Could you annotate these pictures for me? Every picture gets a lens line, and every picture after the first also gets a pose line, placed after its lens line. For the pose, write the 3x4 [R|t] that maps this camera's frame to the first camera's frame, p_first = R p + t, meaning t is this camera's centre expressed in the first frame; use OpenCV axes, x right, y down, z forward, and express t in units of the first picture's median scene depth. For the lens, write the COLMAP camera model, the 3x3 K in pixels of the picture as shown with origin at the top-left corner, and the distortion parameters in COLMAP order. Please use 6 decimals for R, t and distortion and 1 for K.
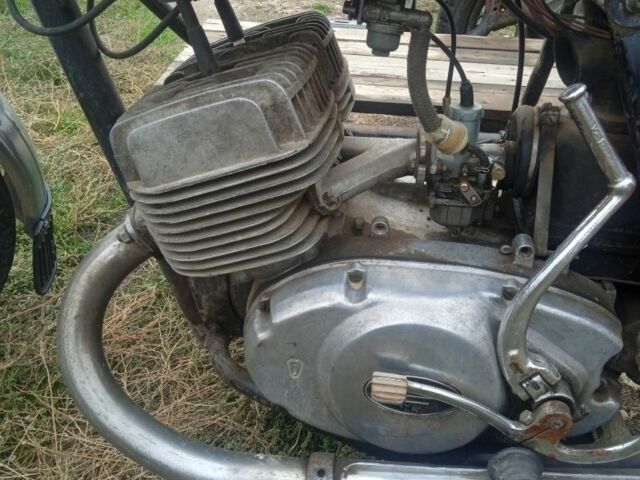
lens RADIAL K [[523.4, 0, 320.0], [0, 523.4, 240.0], [0, 0, 1]] dist [0.092972, -0.174512]
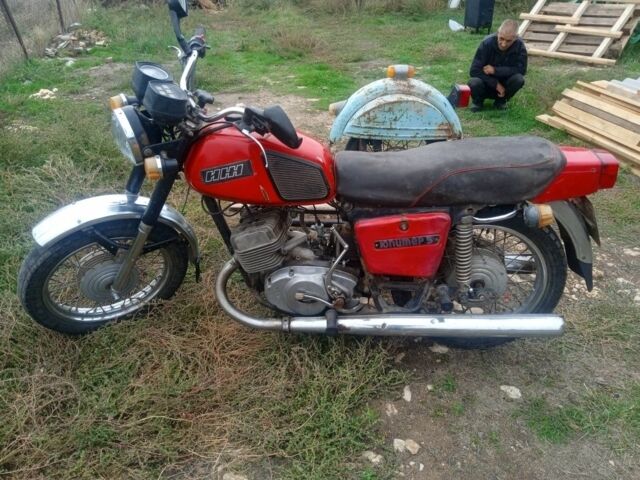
lens RADIAL K [[523.4, 0, 320.0], [0, 523.4, 240.0], [0, 0, 1]] dist [0.092972, -0.174512]
pose [[0.997919, -0.051772, -0.038423, 0.446943], [0.051069, 0.998513, -0.019057, -0.074360], [0.039353, 0.017055, 0.999080, -2.968777]]
